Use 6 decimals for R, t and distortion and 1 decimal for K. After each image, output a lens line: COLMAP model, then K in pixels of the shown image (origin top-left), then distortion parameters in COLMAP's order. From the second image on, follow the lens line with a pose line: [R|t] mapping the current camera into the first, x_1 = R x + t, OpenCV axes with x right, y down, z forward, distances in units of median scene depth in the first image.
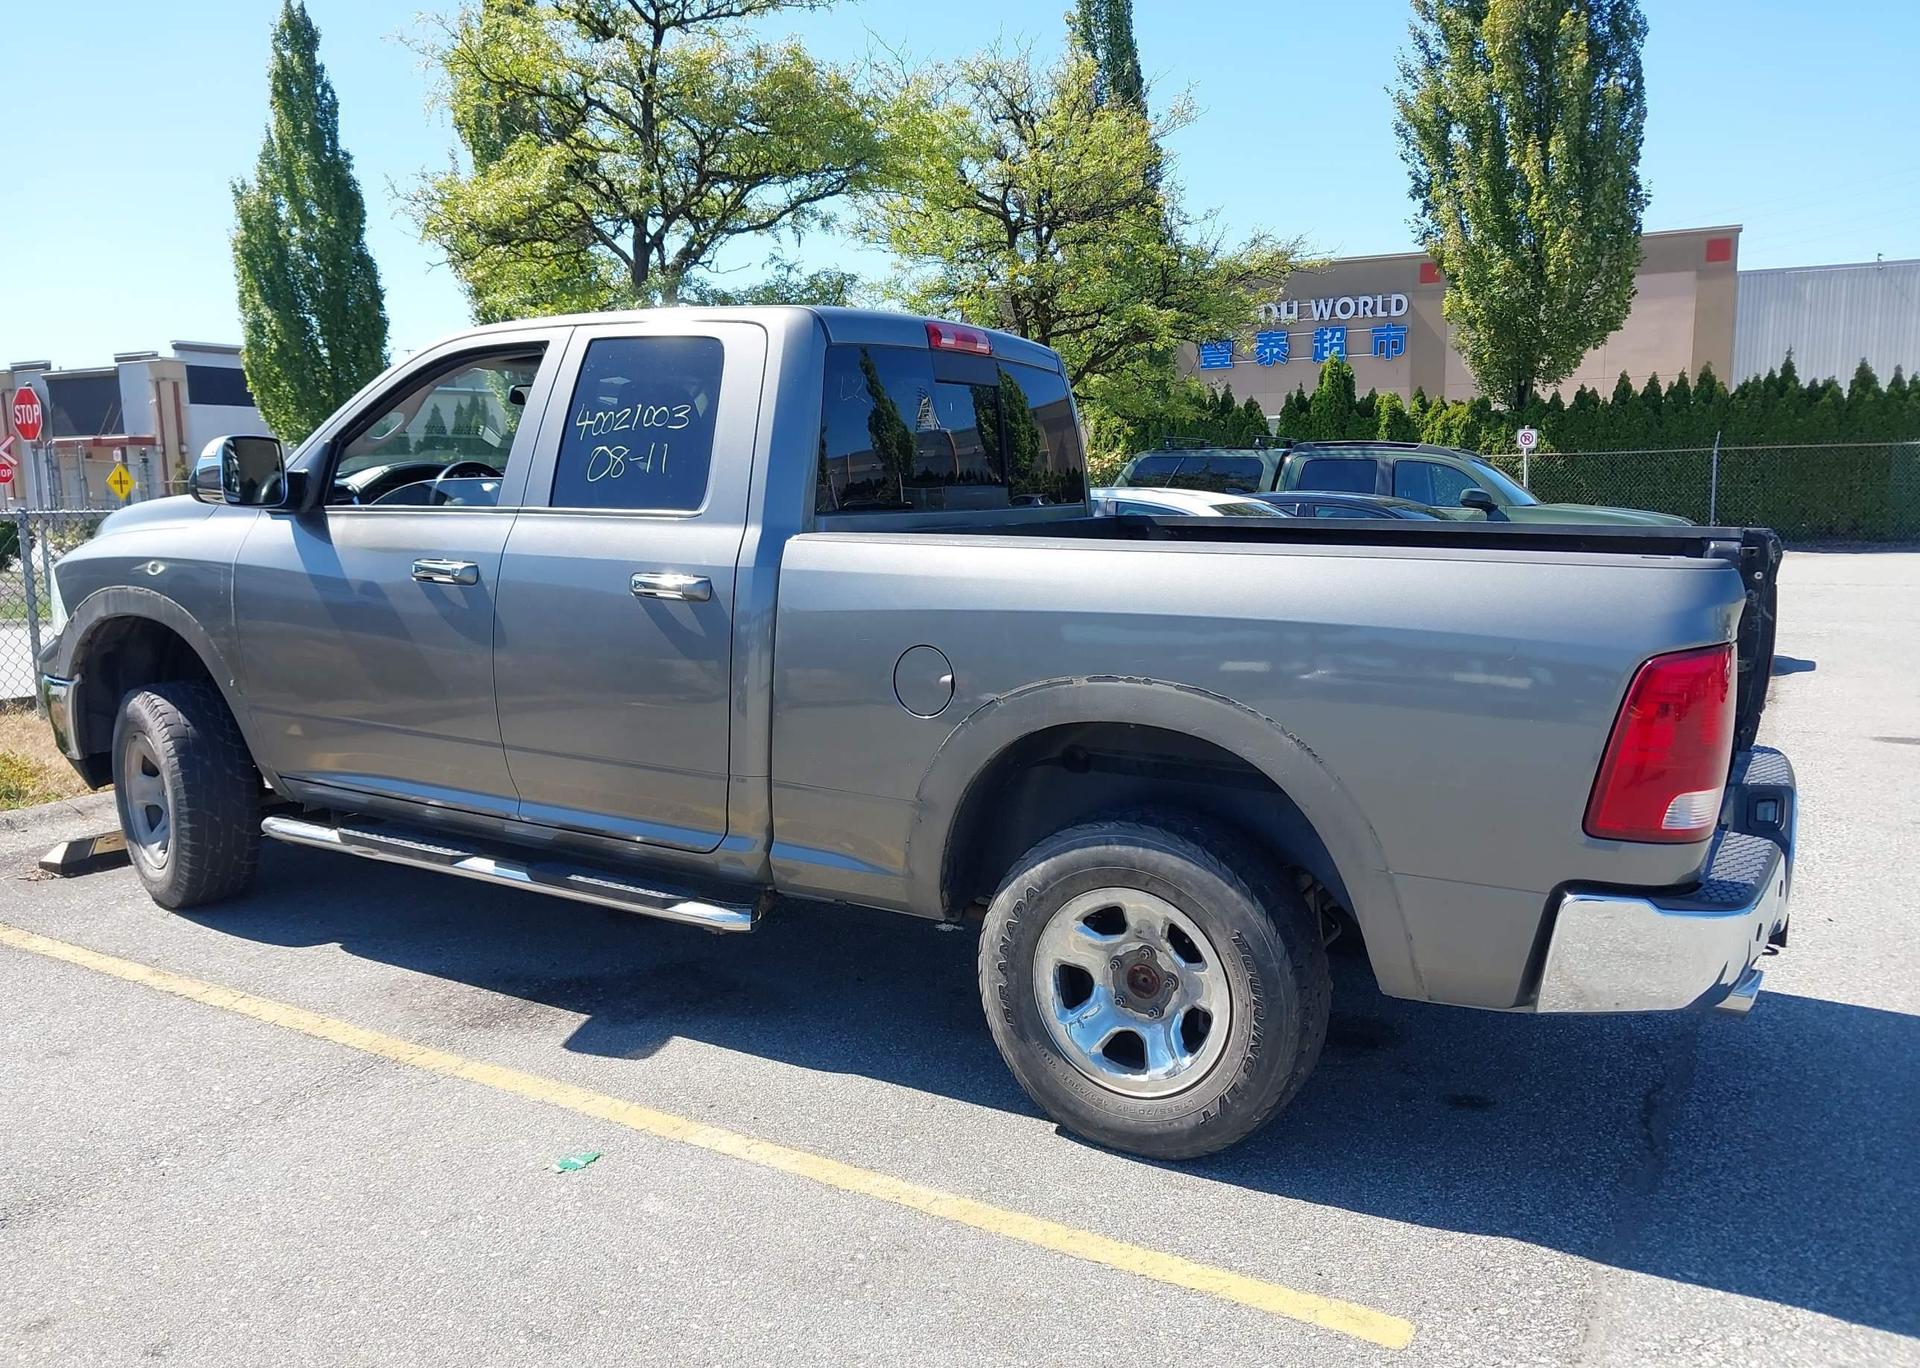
lens RADIAL K [[1531.0, 0, 946.3], [0, 1531.0, 669.1], [0, 0, 1]] dist [0.071792, -0.180276]
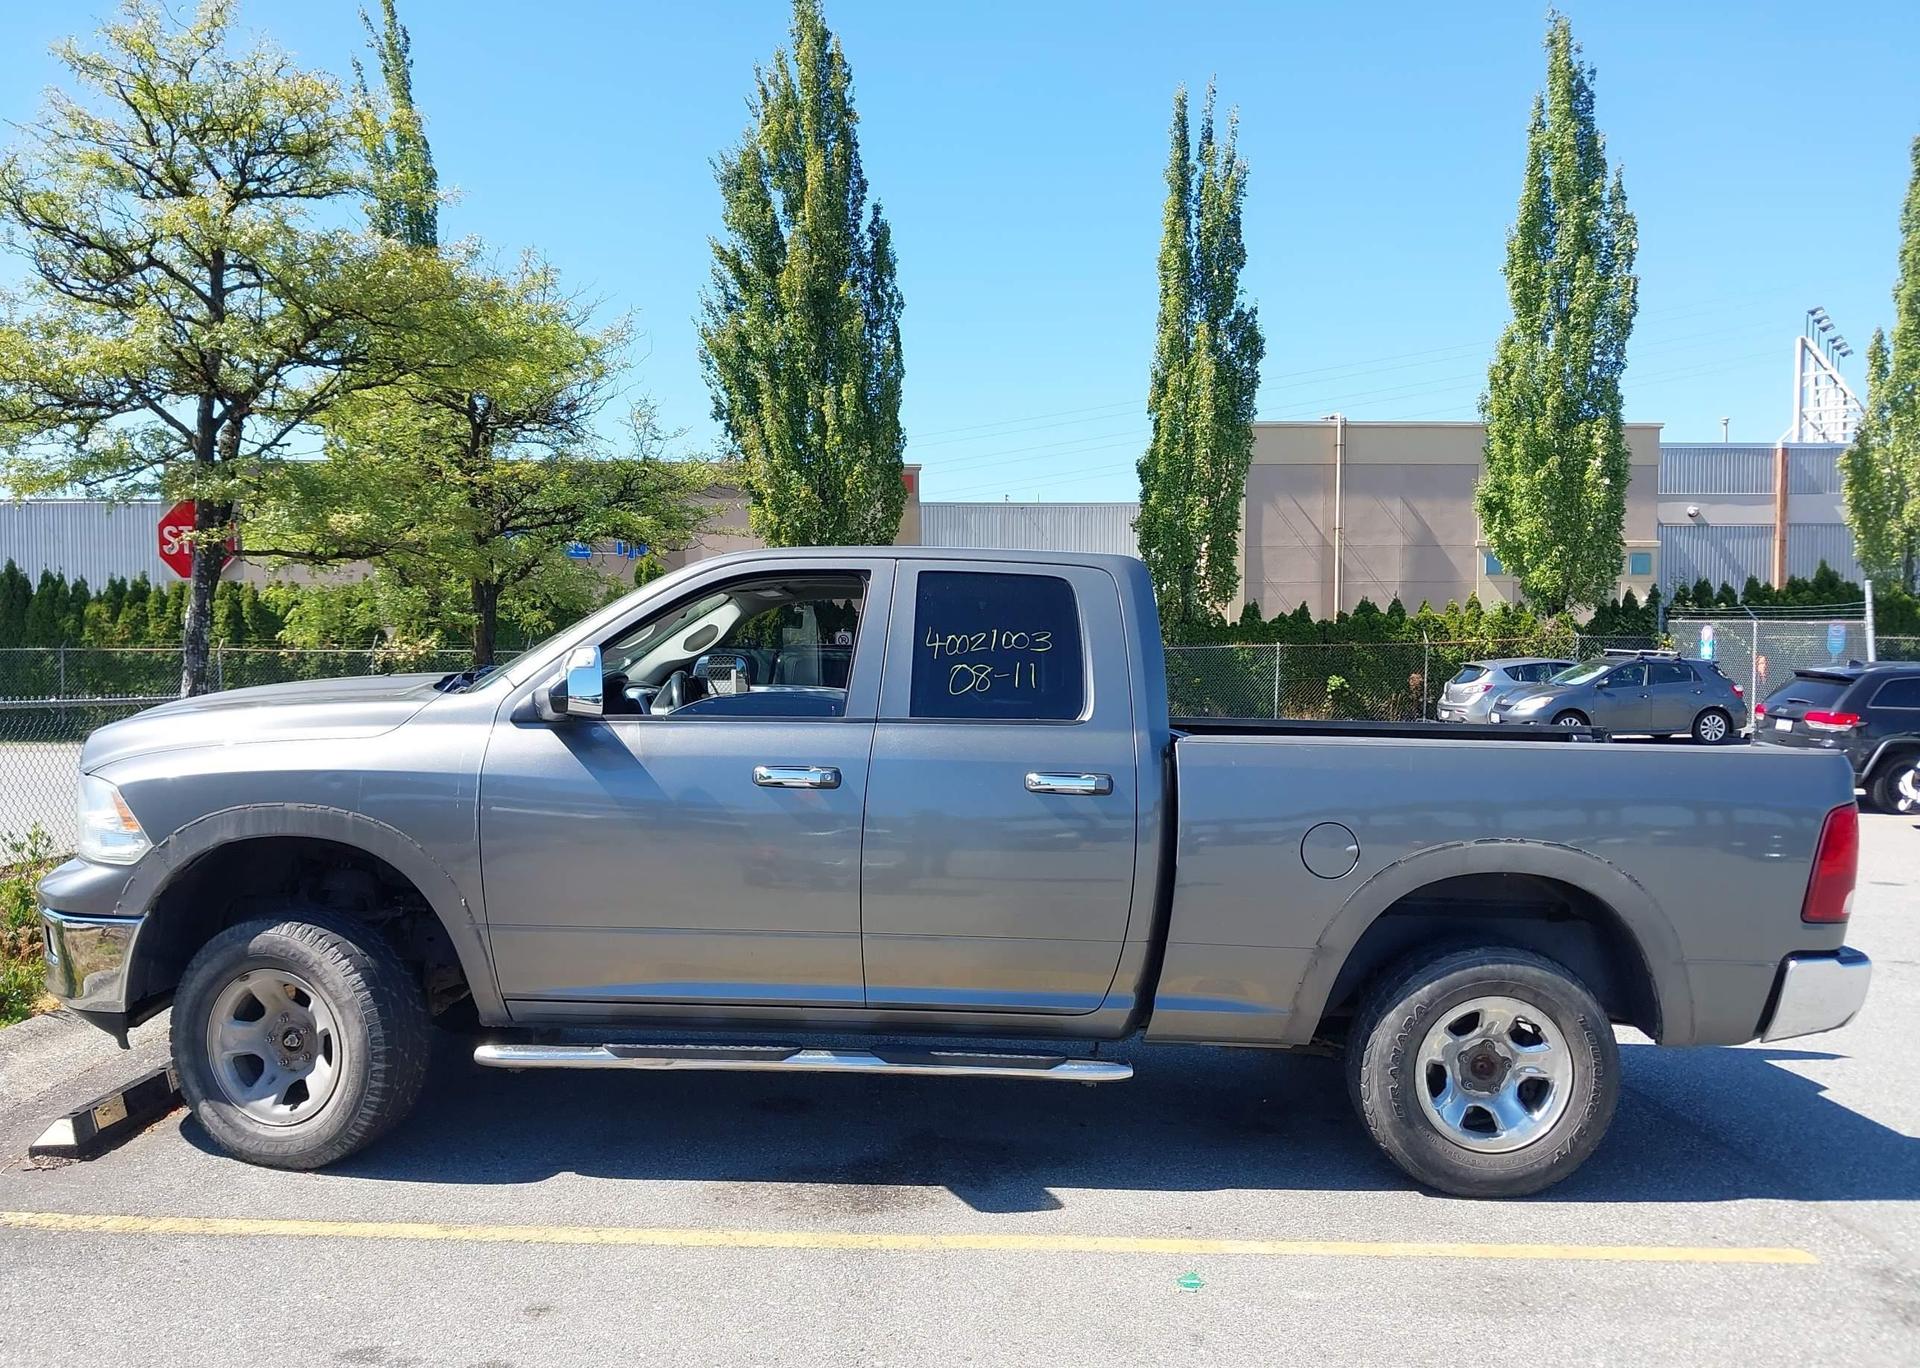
lens RADIAL K [[1513.4, 0, 928.0], [0, 1513.4, 691.6], [0, 0, 1]] dist [0.050059, -0.115928]
pose [[0.856648, 0.003785, 0.515888, -0.705507], [0.051136, 0.994426, -0.092209, -0.018568], [-0.513361, 0.105371, 0.851679, 0.057703]]
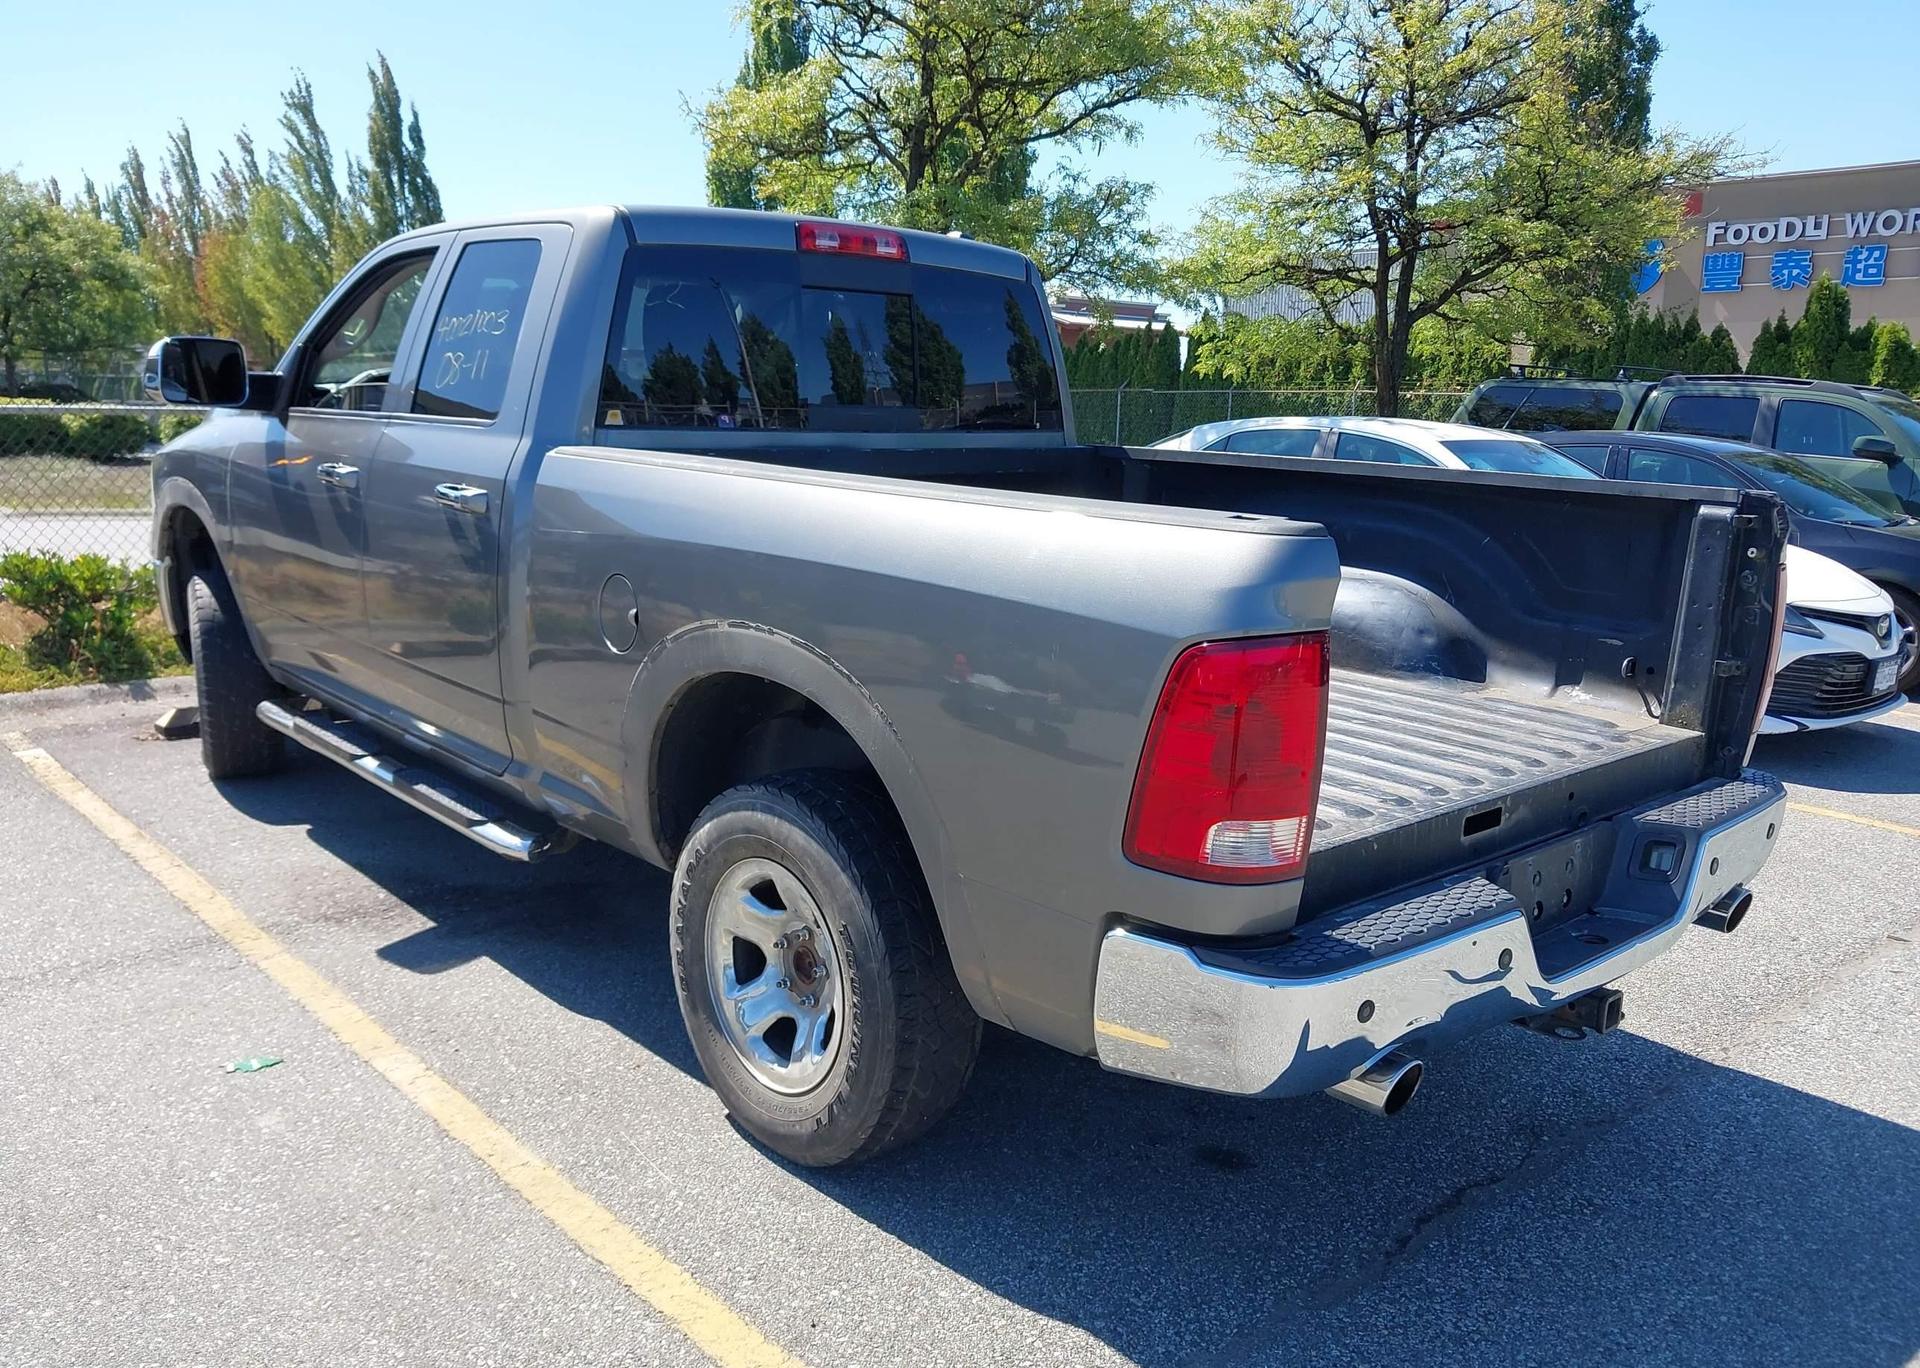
lens RADIAL K [[1541.0, 0, 960.0], [0, 1541.0, 684.0], [0, 0, 1]] dist [0.005651, -0.007847]
pose [[0.953944, 0.081400, -0.288729, 0.332033], [-0.064726, 0.995661, 0.066850, -0.018649], [0.292918, -0.045083, 0.955074, 0.127002]]
